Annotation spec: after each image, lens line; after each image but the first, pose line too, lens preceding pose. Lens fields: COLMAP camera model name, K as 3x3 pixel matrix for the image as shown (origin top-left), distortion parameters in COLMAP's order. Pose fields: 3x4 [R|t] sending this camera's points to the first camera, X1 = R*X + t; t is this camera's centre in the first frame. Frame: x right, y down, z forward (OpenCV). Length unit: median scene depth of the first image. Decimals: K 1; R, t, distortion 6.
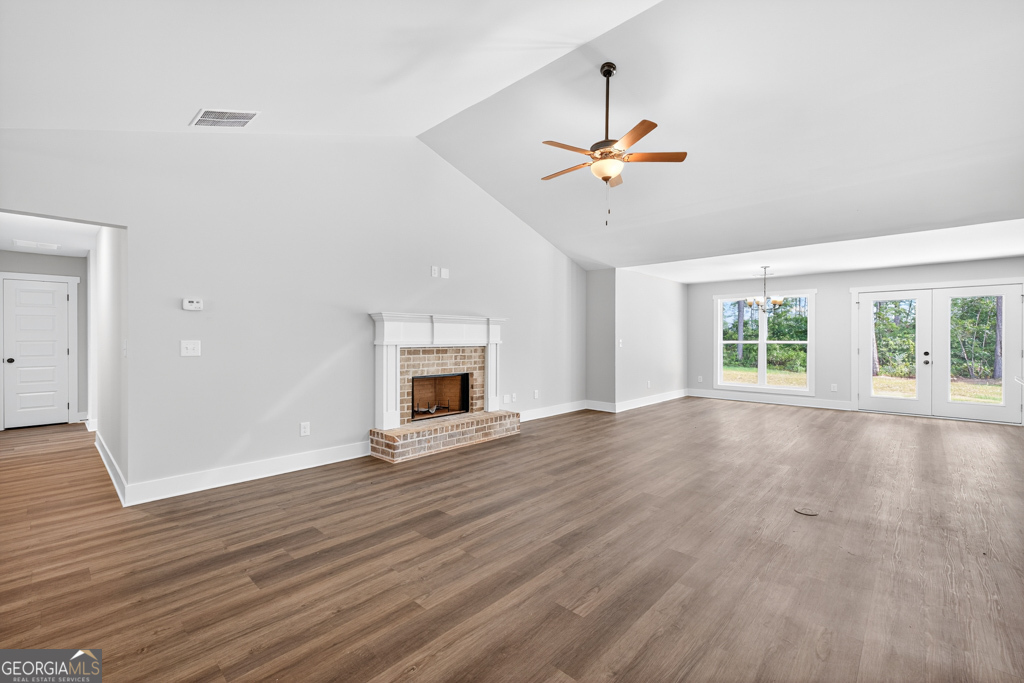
lens RADIAL K [[431.3, 0, 509.8], [0, 431.3, 340.1], [0, 0, 1]] dist [0.006621, -0.001189]
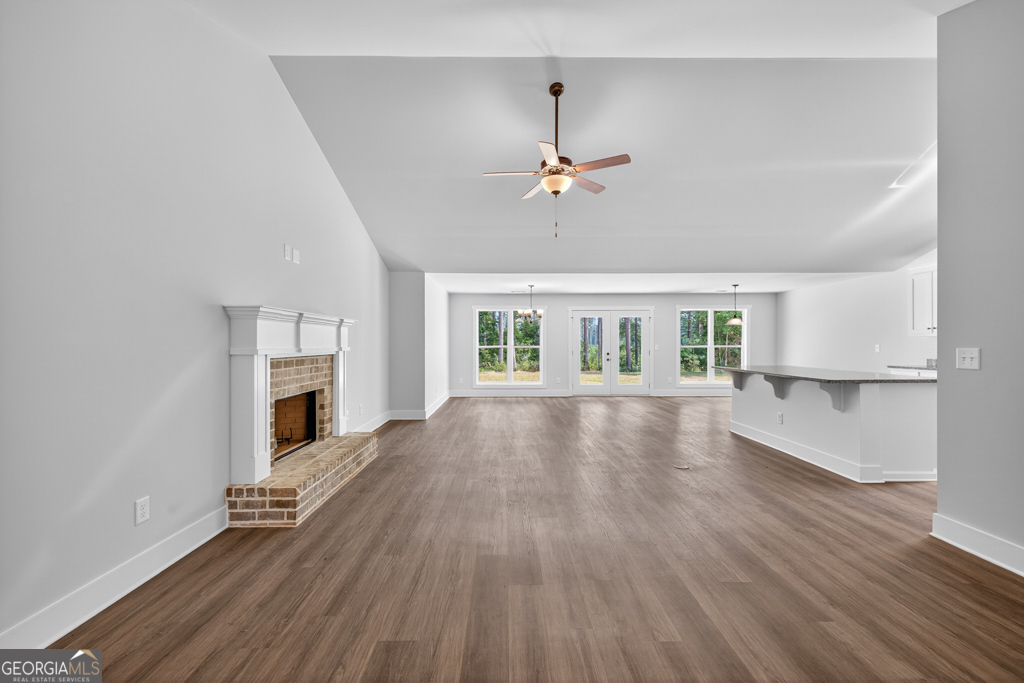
lens RADIAL K [[431.3, 0, 504.1], [0, 431.3, 345.8], [0, 0, 1]] dist [0.006621, -0.001189]
pose [[0.726291, -0.005433, 0.687366, -0.417699], [0.005302, 0.999983, 0.002301, -0.002136], [-0.687367, 0.001973, 0.726308, 0.226750]]
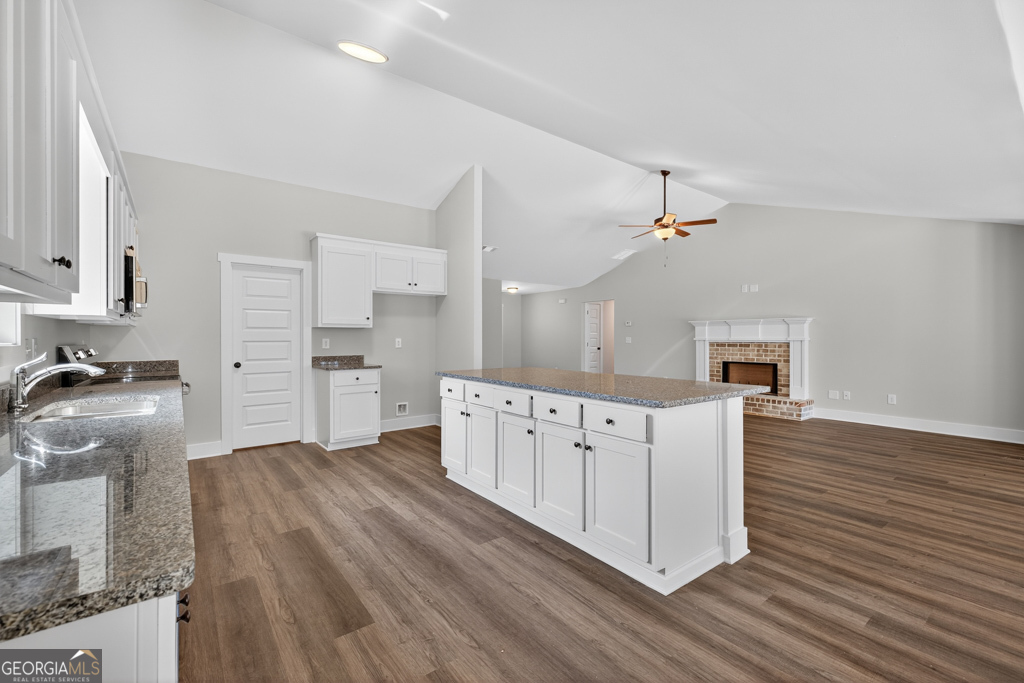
lens RADIAL K [[431.3, 0, 515.8], [0, 431.3, 337.1], [0, 0, 1]] dist [0.006621, -0.001189]
pose [[-0.152054, -0.002598, -0.988369, 1.361201], [-0.002309, 0.999995, -0.002273, 0.004027], [0.988370, 0.001937, -0.152059, 0.486412]]
